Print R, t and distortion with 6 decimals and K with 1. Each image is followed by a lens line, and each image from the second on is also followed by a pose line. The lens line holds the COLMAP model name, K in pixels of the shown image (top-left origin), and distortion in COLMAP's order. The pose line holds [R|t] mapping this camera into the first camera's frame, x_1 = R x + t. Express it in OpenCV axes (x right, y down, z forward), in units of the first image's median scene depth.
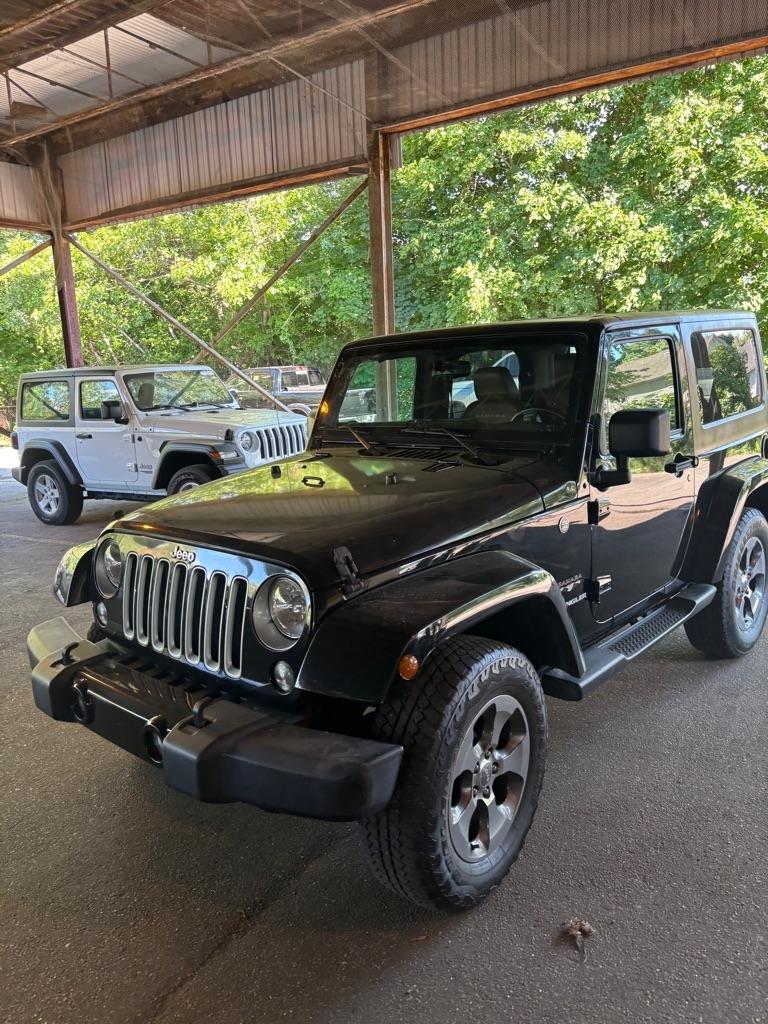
lens RADIAL K [[771.6, 0, 378.2], [0, 771.6, 511.3], [0, 0, 1]] dist [0.043519, -0.054853]
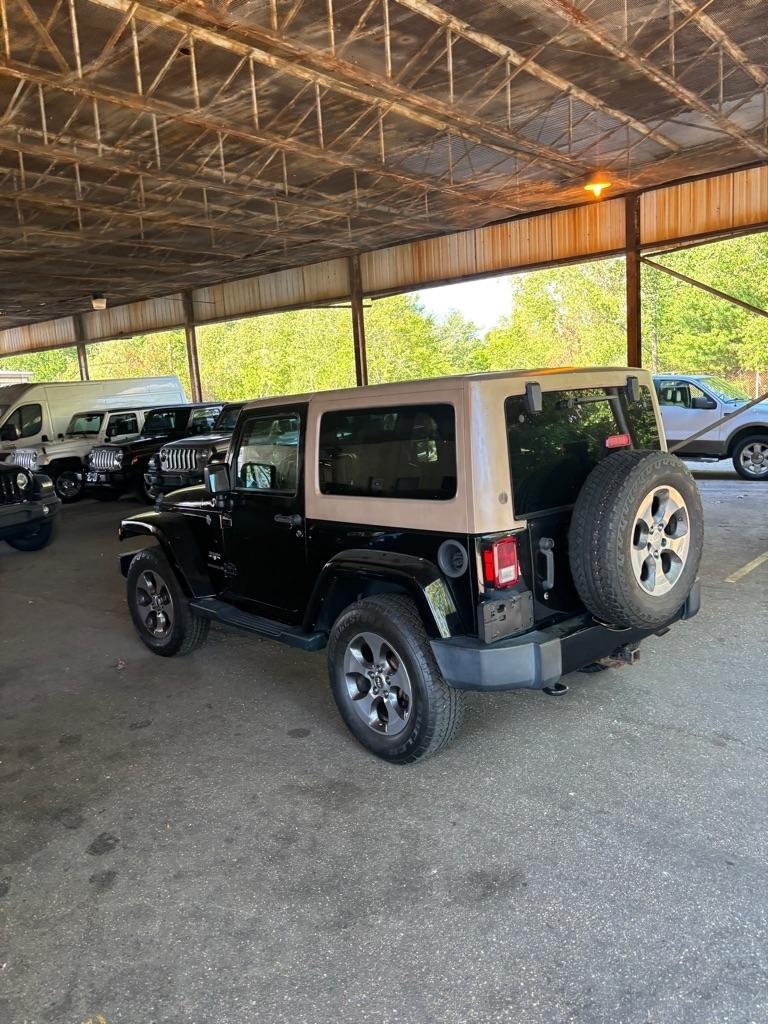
lens RADIAL K [[771.6, 0, 379.9], [0, 771.6, 509.1], [0, 0, 1]] dist [0.043519, -0.054853]
pose [[-0.109619, 0.204111, -0.972791, 0.670274], [-0.122882, 0.968398, 0.217037, -0.153539], [0.986349, 0.143330, -0.081074, 0.534197]]
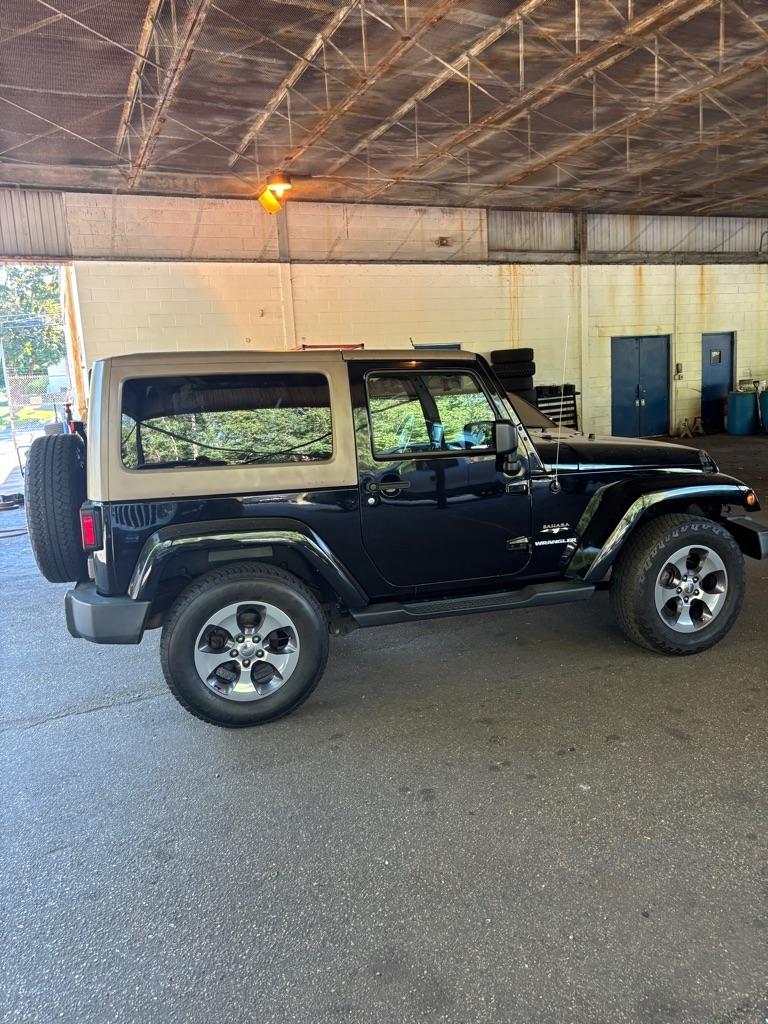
lens RADIAL K [[771.6, 0, 396.0], [0, 771.6, 503.5], [0, 0, 1]] dist [0.043519, -0.054853]
pose [[-0.835373, 0.005036, 0.549661, -0.249245], [0.197481, 0.935947, 0.291556, -0.172218], [-0.512985, 0.352106, -0.782859, 0.943002]]
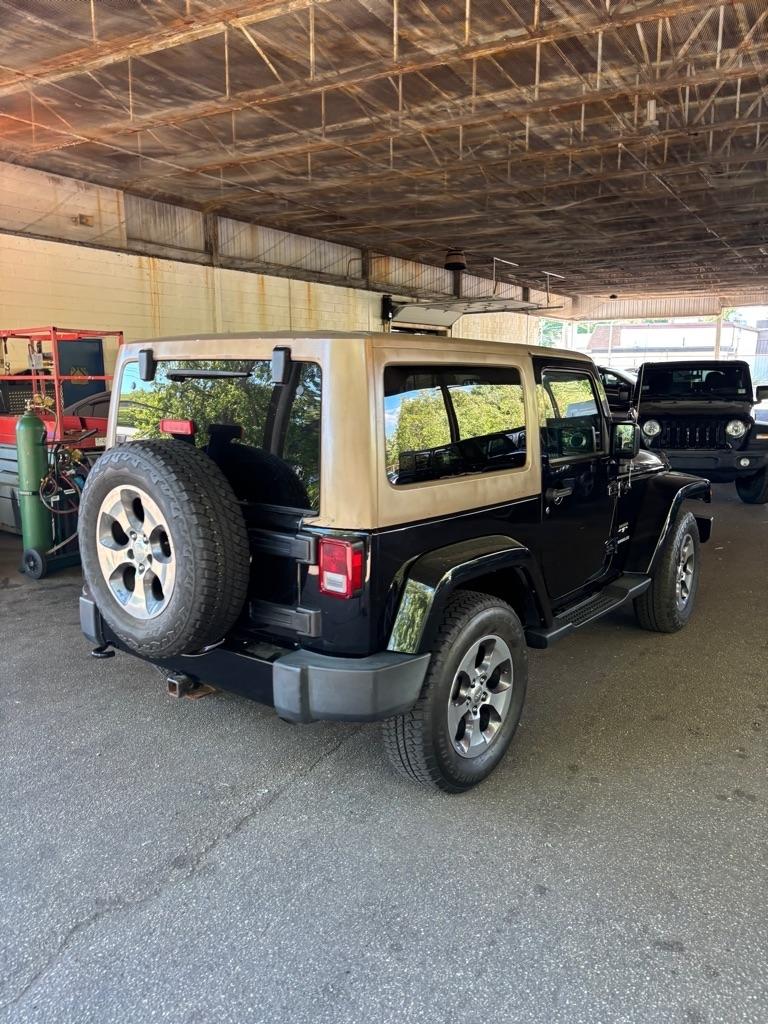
lens RADIAL K [[771.6, 0, 382.8], [0, 771.6, 515.5], [0, 0, 1]] dist [0.043519, -0.054853]
pose [[-0.997061, 0.062705, -0.044021, 0.140371], [0.041744, 0.926429, 0.374148, -0.203837], [0.064243, 0.371211, -0.926324, 0.980961]]
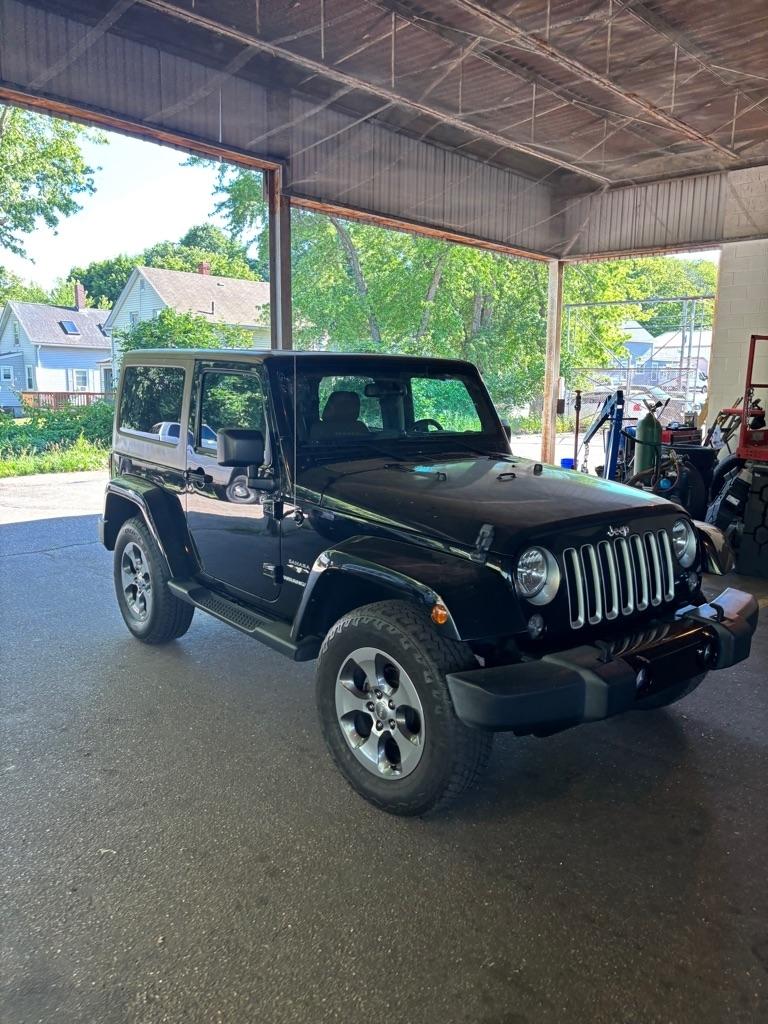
lens RADIAL K [[771.6, 0, 382.8], [0, 771.6, 511.9], [0, 0, 1]] dist [0.043519, -0.054853]
pose [[0.165760, -0.115492, 0.979380, -0.471991], [0.172616, 0.981185, 0.086490, -0.044242], [-0.970942, 0.154720, 0.182577, 0.353768]]
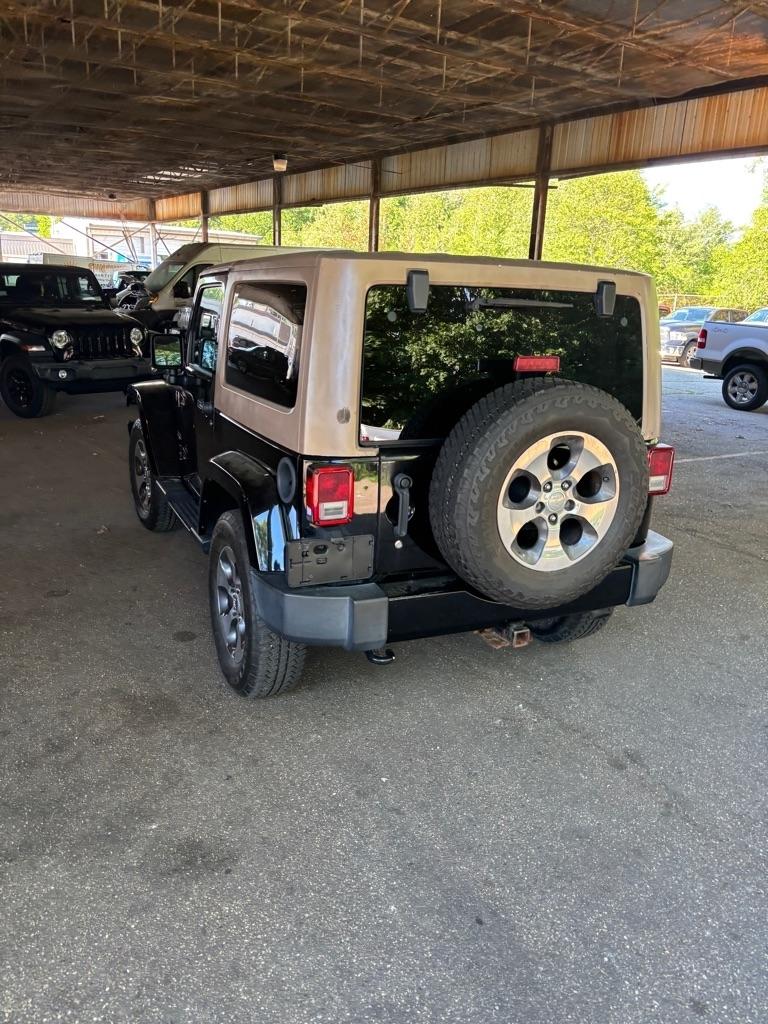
lens RADIAL K [[771.6, 0, 380.8], [0, 771.6, 517.7], [0, 0, 1]] dist [0.043519, -0.054853]
pose [[-0.392539, 0.297318, -0.870353, 0.554638], [-0.197580, 0.896955, 0.395516, -0.171061], [0.898263, 0.327220, -0.293346, 0.685914]]
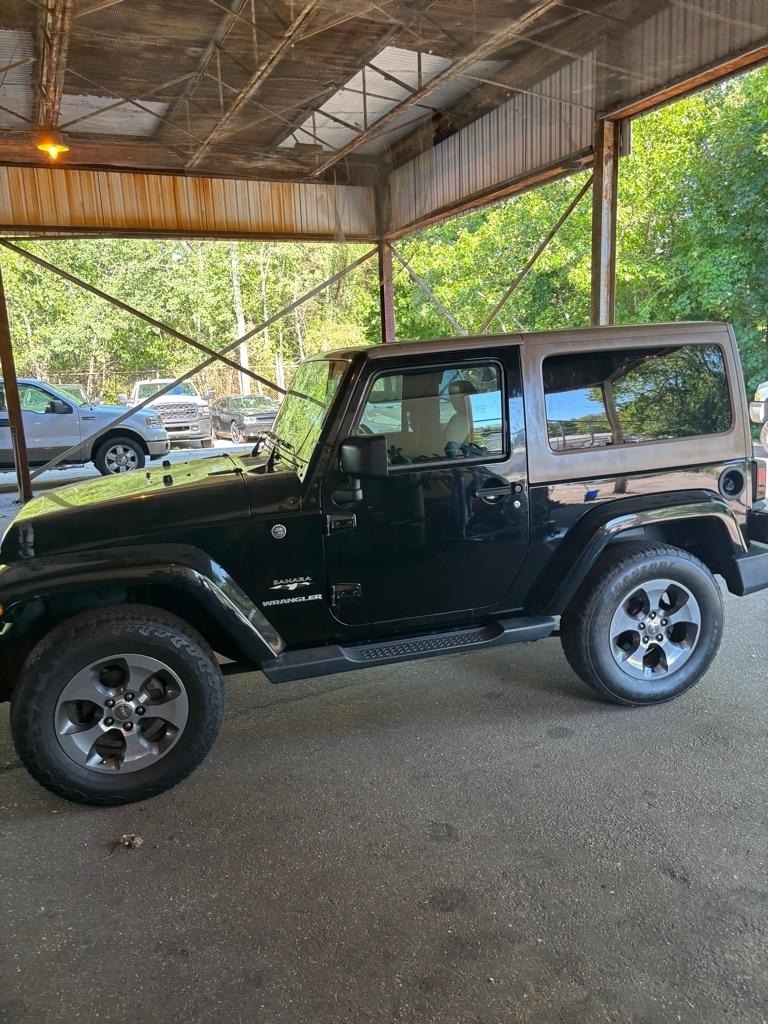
lens RADIAL K [[771.6, 0, 390.6], [0, 771.6, 521.4], [0, 0, 1]] dist [0.043519, -0.054853]
pose [[0.849900, 0.116103, -0.513994, 0.338174], [-0.098062, 0.993234, 0.062207, -0.029472], [0.517739, -0.002467, 0.855535, 0.036431]]
